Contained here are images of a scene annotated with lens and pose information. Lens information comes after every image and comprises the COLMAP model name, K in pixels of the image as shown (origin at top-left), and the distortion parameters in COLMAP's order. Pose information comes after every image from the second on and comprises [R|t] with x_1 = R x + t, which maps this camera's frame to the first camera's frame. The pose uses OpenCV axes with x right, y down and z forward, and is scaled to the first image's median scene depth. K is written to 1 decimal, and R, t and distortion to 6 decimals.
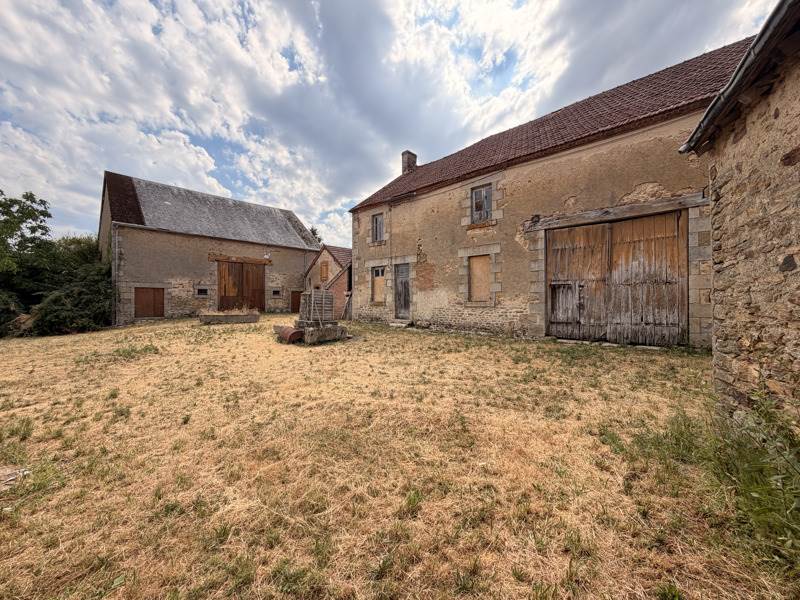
lens RADIAL K [[322.5, 0, 398.7], [0, 322.5, 299.1], [0, 0, 1]] dist [-0.002479, 0.000323]
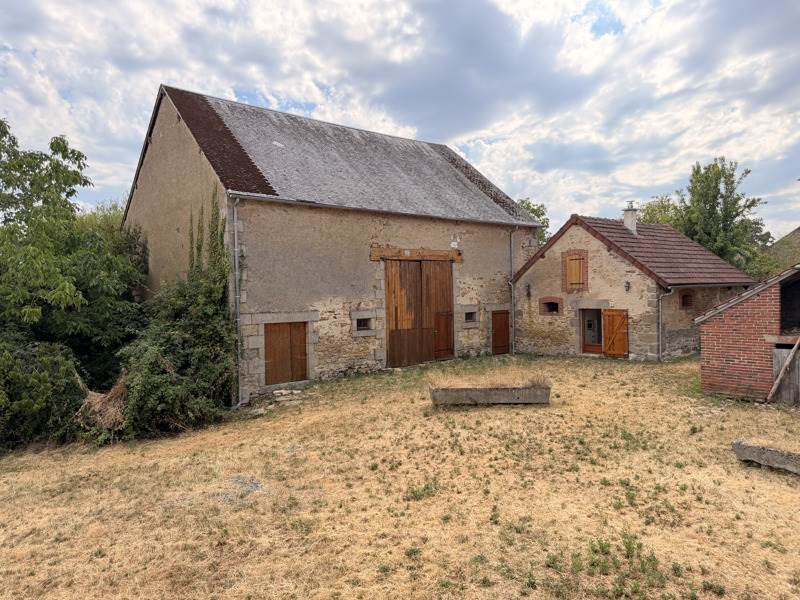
lens RADIAL K [[564.0, 0, 398.9], [0, 564.0, 300.7], [0, 0, 1]] dist [0.041825, -0.004017]
pose [[0.993103, -0.016154, -0.116124, -0.523401], [0.018748, 0.999598, 0.021286, -0.087476], [0.115733, -0.023316, 0.993007, 0.175881]]
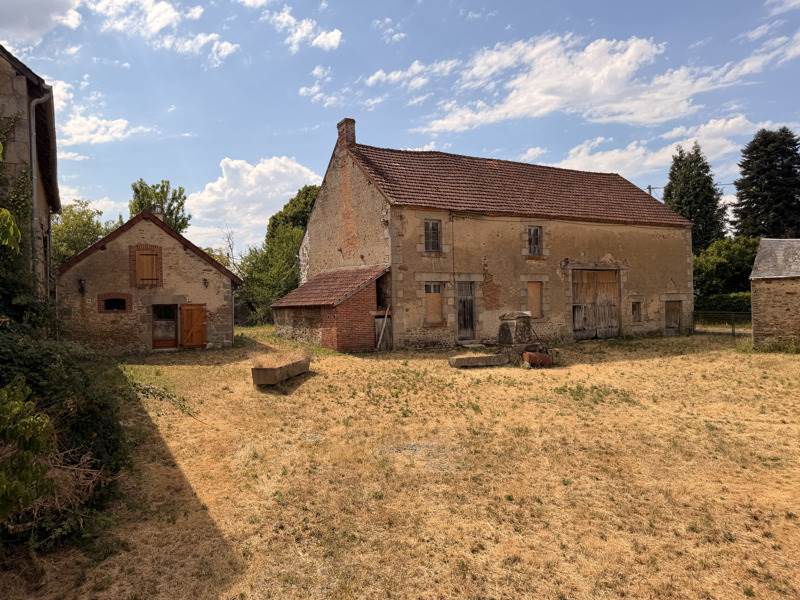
lens RADIAL K [[564.0, 0, 397.7], [0, 564.0, 300.7], [0, 0, 1]] dist [0.041825, -0.004017]
pose [[0.282371, -0.004630, 0.959294, -1.235010], [0.013584, 0.999907, 0.000827, -0.043129], [-0.959209, 0.012798, 0.282407, 0.548592]]
